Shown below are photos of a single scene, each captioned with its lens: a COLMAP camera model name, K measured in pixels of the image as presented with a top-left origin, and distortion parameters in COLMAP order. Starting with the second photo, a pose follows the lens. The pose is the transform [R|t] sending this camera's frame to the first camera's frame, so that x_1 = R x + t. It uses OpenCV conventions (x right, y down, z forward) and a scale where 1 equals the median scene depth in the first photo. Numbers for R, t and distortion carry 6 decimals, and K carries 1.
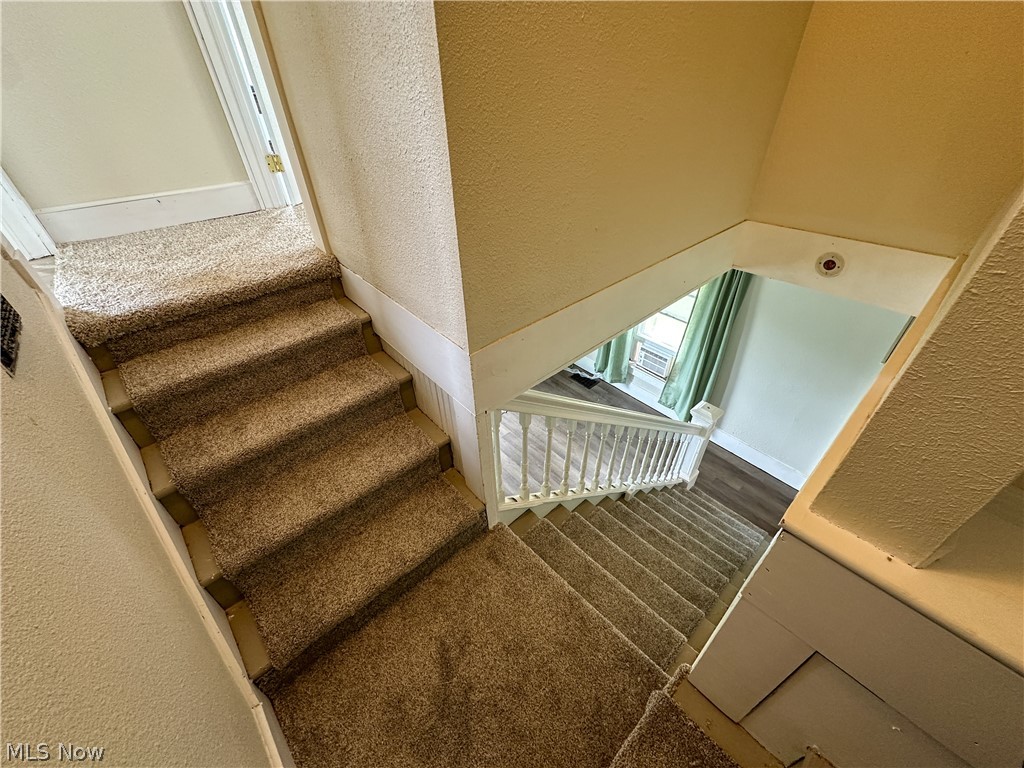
lens RADIAL K [[412.2, 0, 512.0], [0, 412.2, 384.0], [0, 0, 1]] dist [-0.002114, 0.000450]
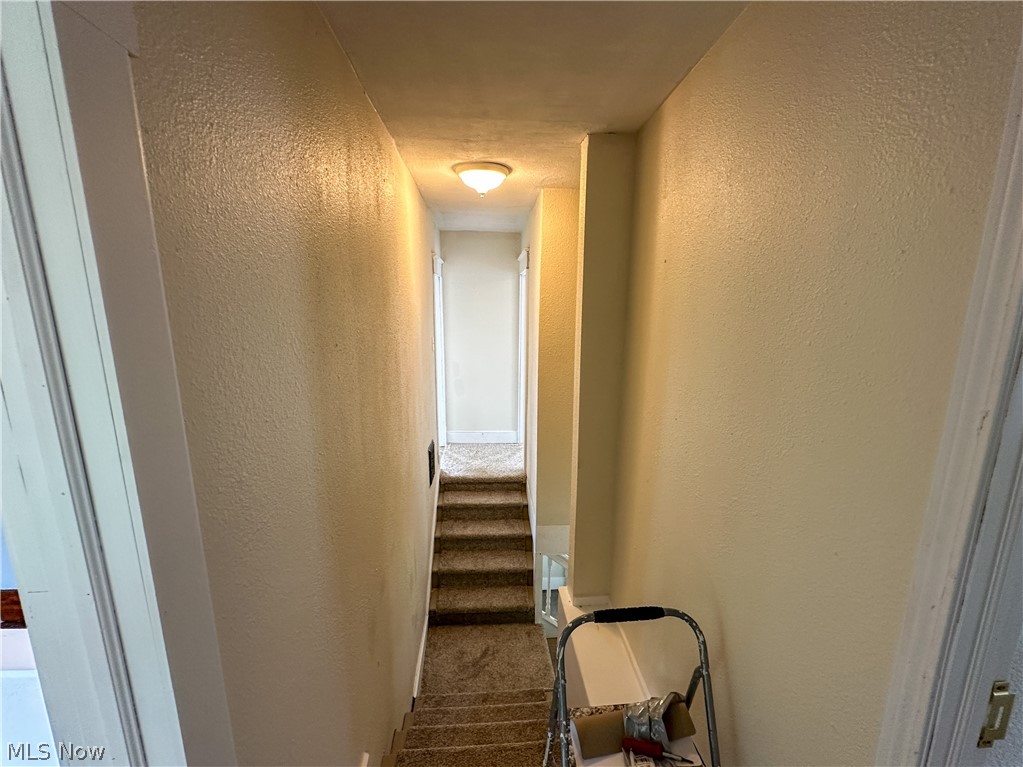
lens RADIAL K [[411.8, 0, 511.5], [0, 411.8, 383.5], [0, 0, 1]] dist [-0.002114, 0.000450]
pose [[0.788925, 0.129726, -0.600640, 0.984472], [-0.394286, 0.856580, -0.332880, 0.072908], [0.471313, 0.499441, 0.726927, -1.177818]]
